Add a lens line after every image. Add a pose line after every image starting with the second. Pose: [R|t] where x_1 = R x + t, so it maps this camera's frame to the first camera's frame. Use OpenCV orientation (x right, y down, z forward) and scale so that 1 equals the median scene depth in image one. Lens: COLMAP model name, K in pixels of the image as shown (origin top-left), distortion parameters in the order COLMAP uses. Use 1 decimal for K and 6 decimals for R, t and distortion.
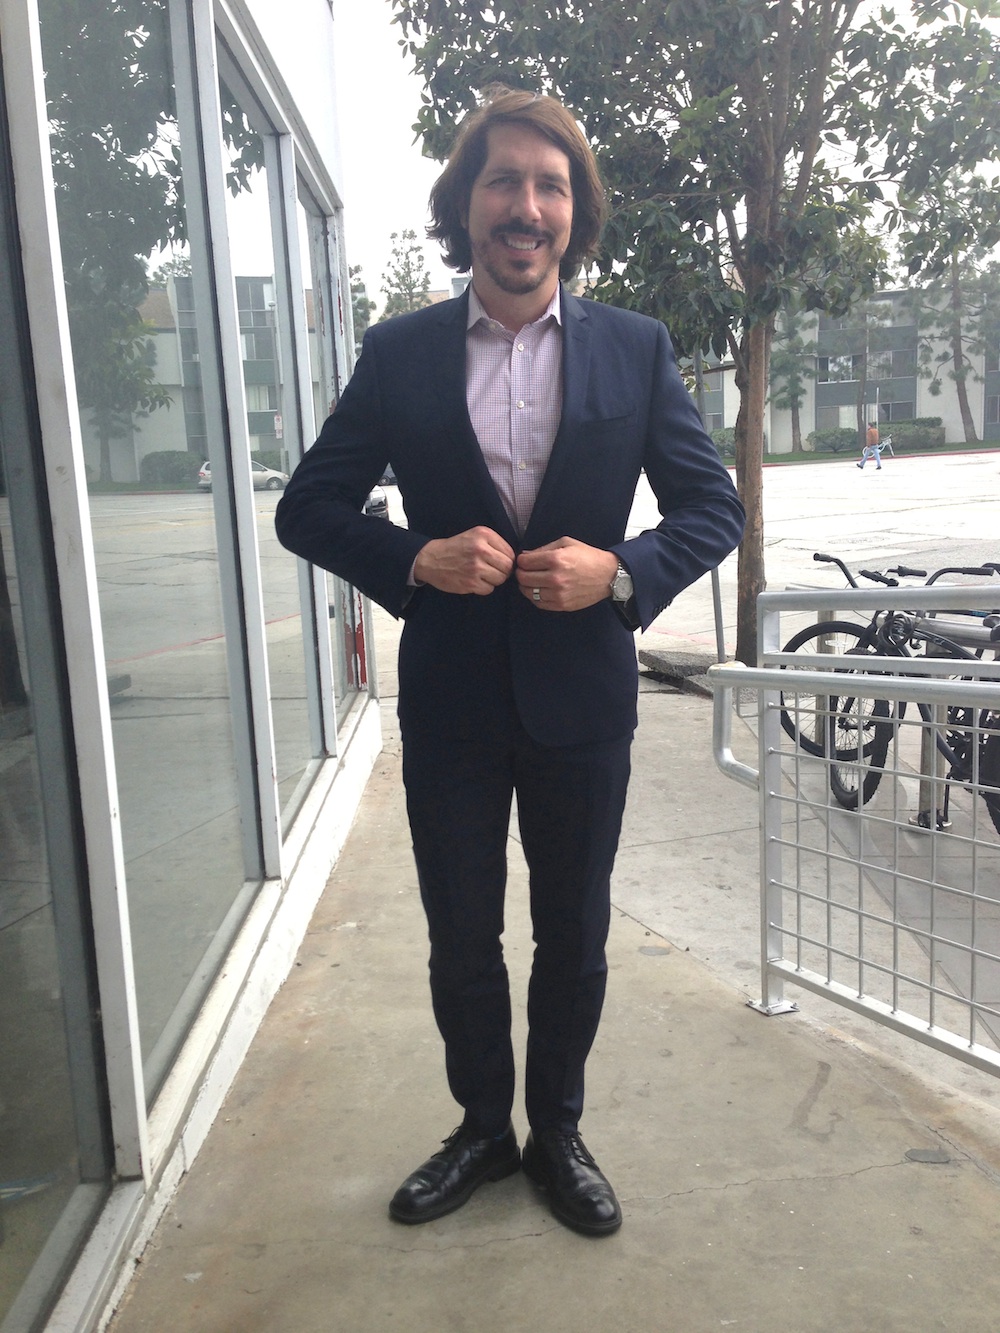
lens RADIAL K [[1256.3, 0, 502.2], [0, 1256.3, 680.8], [0, 0, 1]] dist [0.170186, -0.310636]
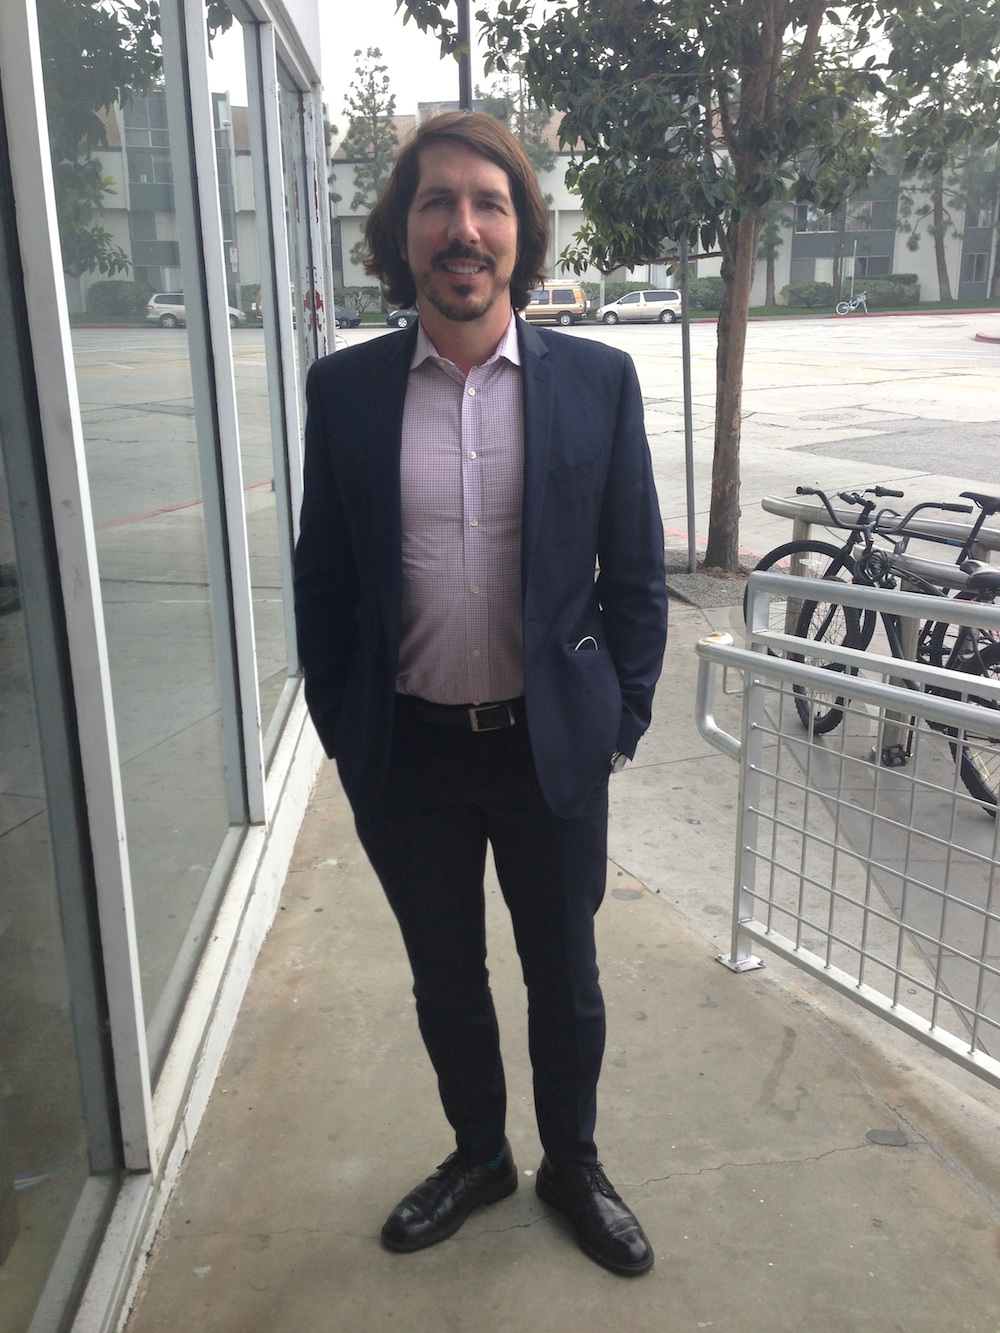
lens RADIAL K [[1256.3, 0, 502.2], [0, 1256.3, 680.8], [0, 0, 1]] dist [0.170186, -0.310636]
pose [[0.998994, 0.023786, 0.038020, -0.029221], [-0.028409, 0.991615, 0.126064, -0.102006], [-0.034703, -0.127017, 0.991293, 0.002189]]
